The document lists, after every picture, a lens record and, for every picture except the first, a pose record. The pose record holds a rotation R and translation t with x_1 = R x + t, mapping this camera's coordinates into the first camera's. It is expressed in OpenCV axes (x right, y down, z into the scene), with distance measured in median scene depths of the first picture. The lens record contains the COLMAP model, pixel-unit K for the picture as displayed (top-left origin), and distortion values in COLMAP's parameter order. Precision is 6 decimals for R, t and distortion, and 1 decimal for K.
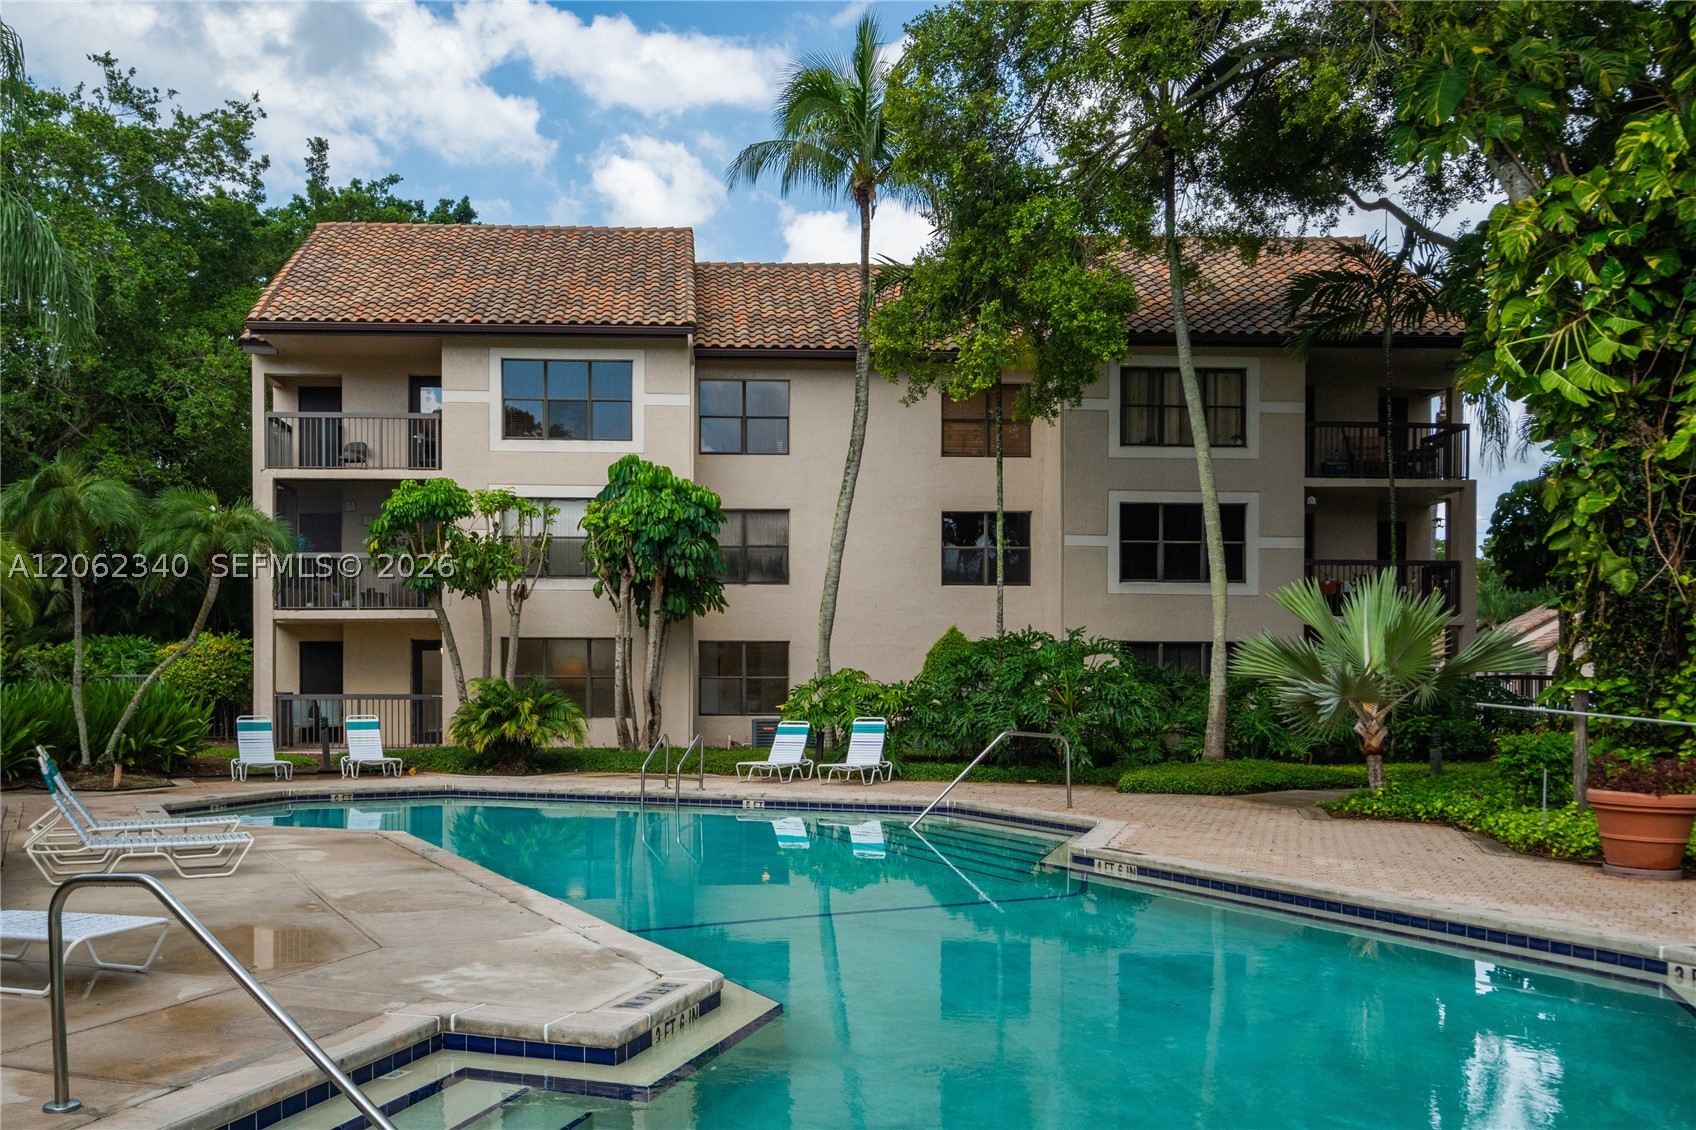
lens RADIAL K [[1479.2, 0, 701.4], [0, 1479.2, 673.2], [0, 0, 1]] dist [-0.005923, 0.007889]
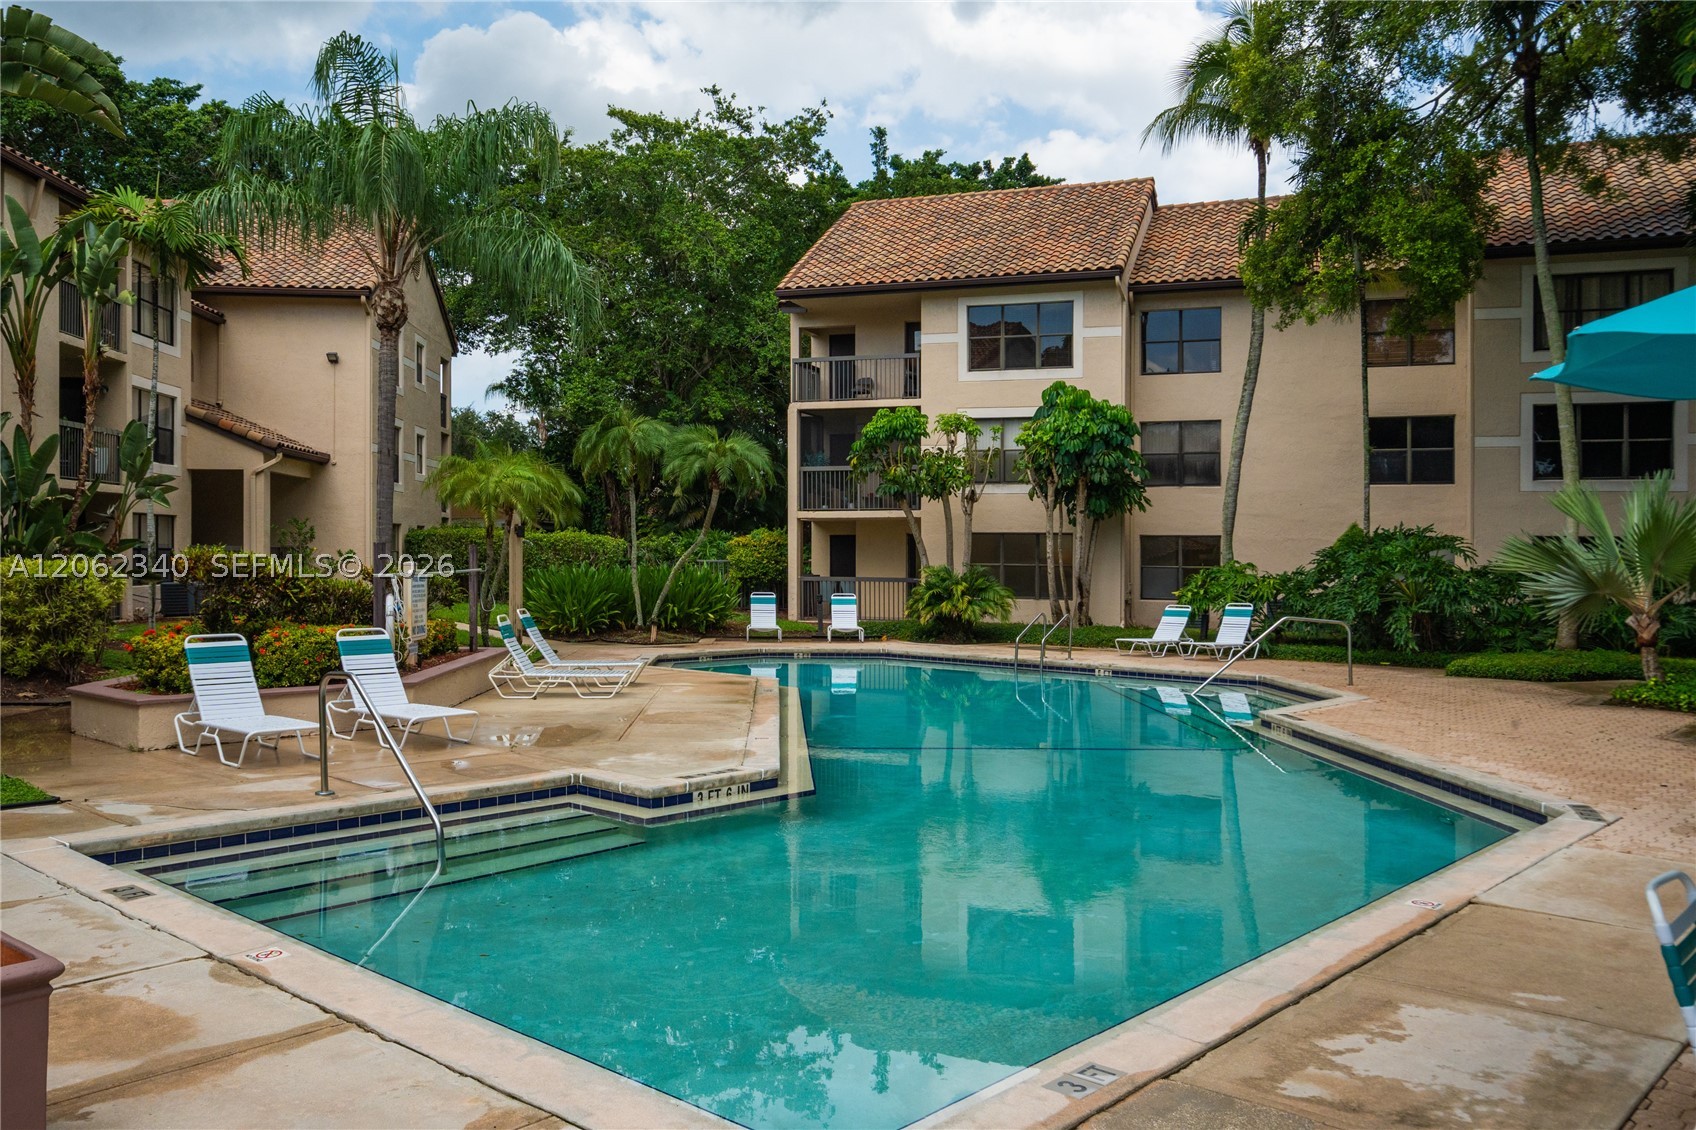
lens RADIAL K [[1331.5, 0, 810.0], [0, 1331.5, 561.9], [0, 0, 1]] dist [-0.001895, 0.006748]
pose [[0.922962, 0.008530, -0.384797, 0.177765], [-0.007567, 0.999963, 0.004015, -0.003424], [0.384817, -0.000794, 0.922993, -0.075463]]
